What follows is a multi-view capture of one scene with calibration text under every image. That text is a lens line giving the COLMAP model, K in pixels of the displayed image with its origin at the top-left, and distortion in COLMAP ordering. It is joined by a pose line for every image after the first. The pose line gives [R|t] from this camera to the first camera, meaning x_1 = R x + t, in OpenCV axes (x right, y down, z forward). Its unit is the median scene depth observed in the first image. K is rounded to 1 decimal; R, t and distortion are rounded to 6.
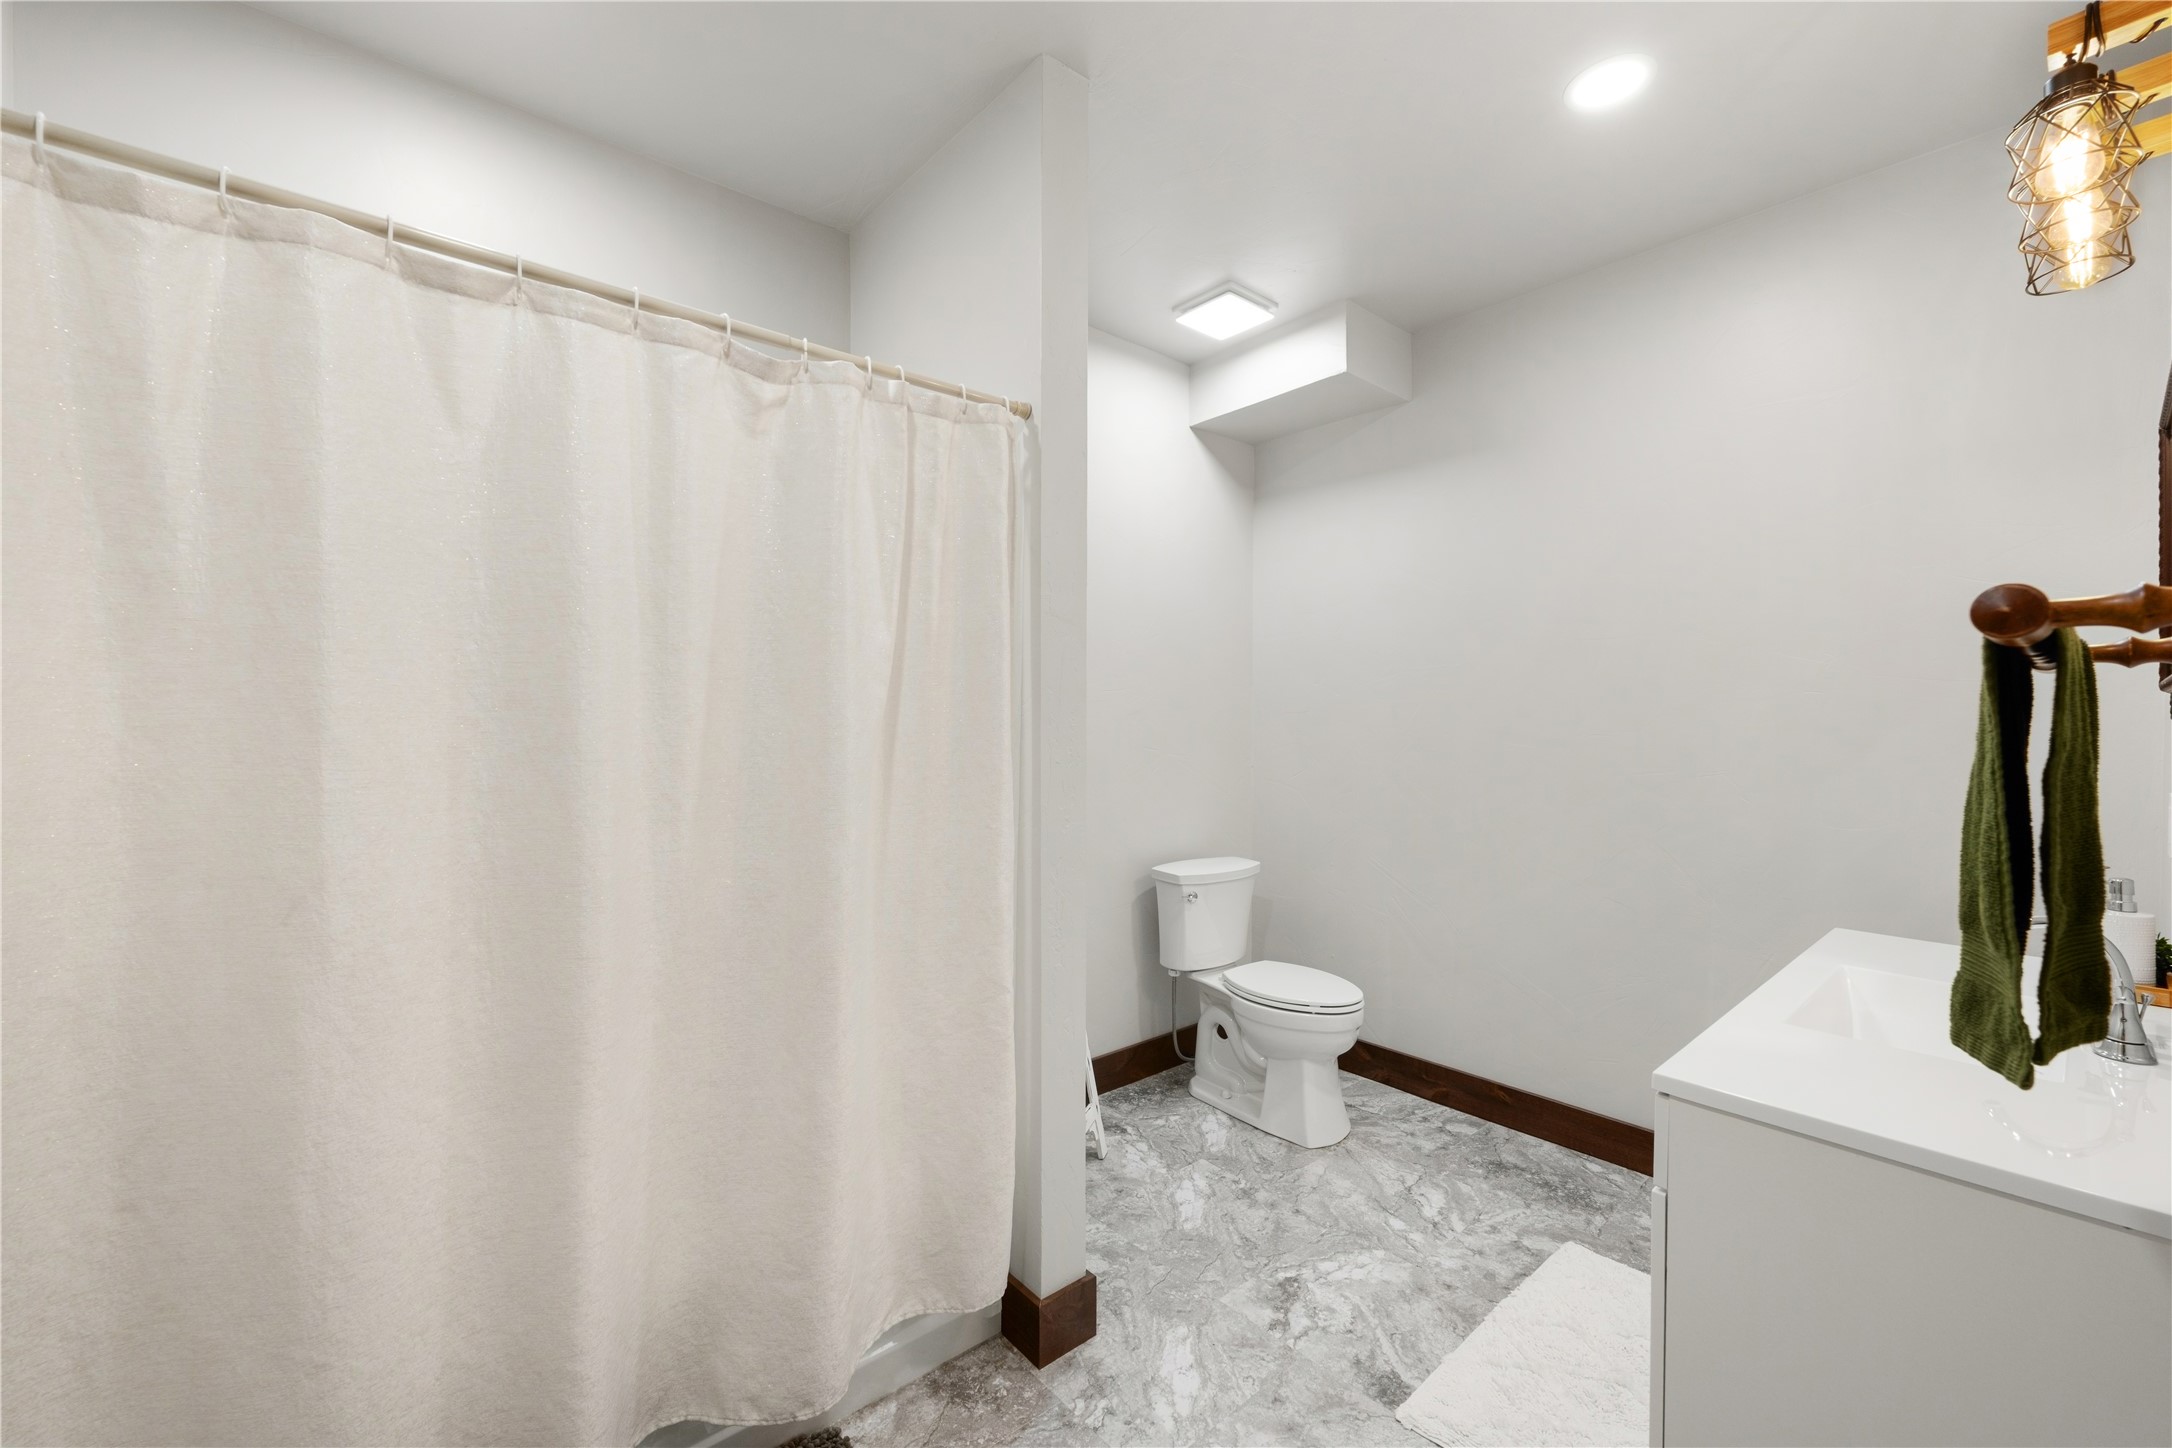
lens RADIAL K [[868.0, 0, 1086.3], [0, 868.0, 721.8], [0, 0, 1]] dist [0.000185, 0.000013]
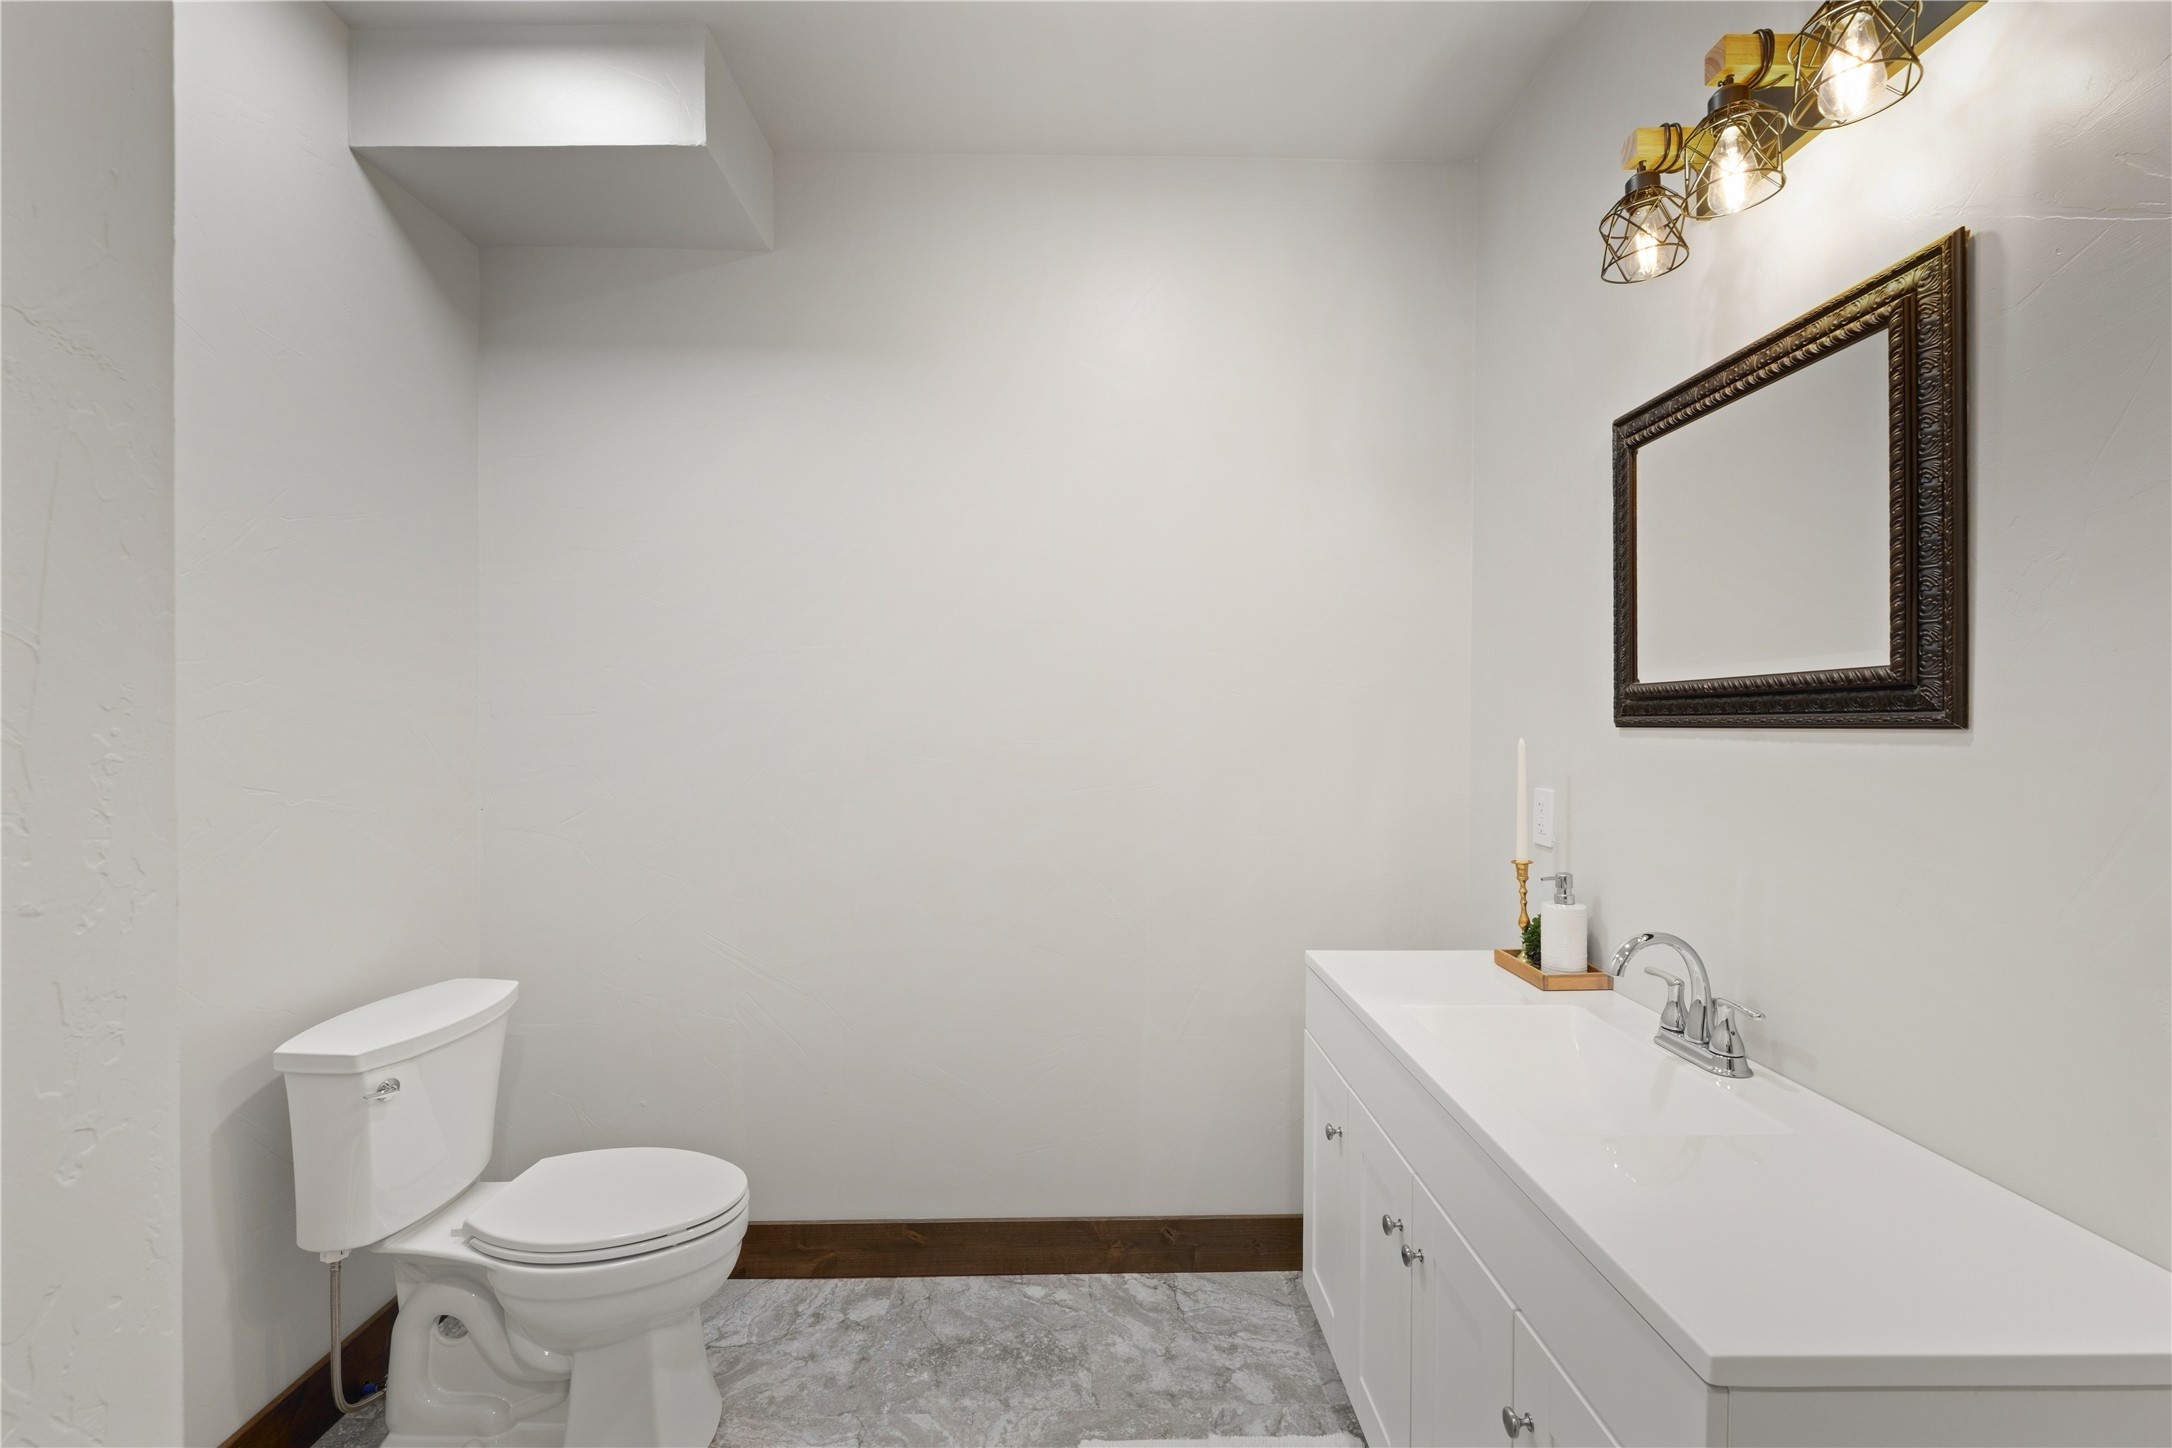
lens RADIAL K [[934.8, 0, 1085.6], [0, 934.8, 729.7], [0, 0, 1]] dist [-0.002456, -0.000443]
pose [[0.643467, -0.011782, 0.765383, -0.025383], [0.006436, 0.999929, 0.009981, -0.004237], [-0.765447, -0.001496, 0.643497, 0.380232]]
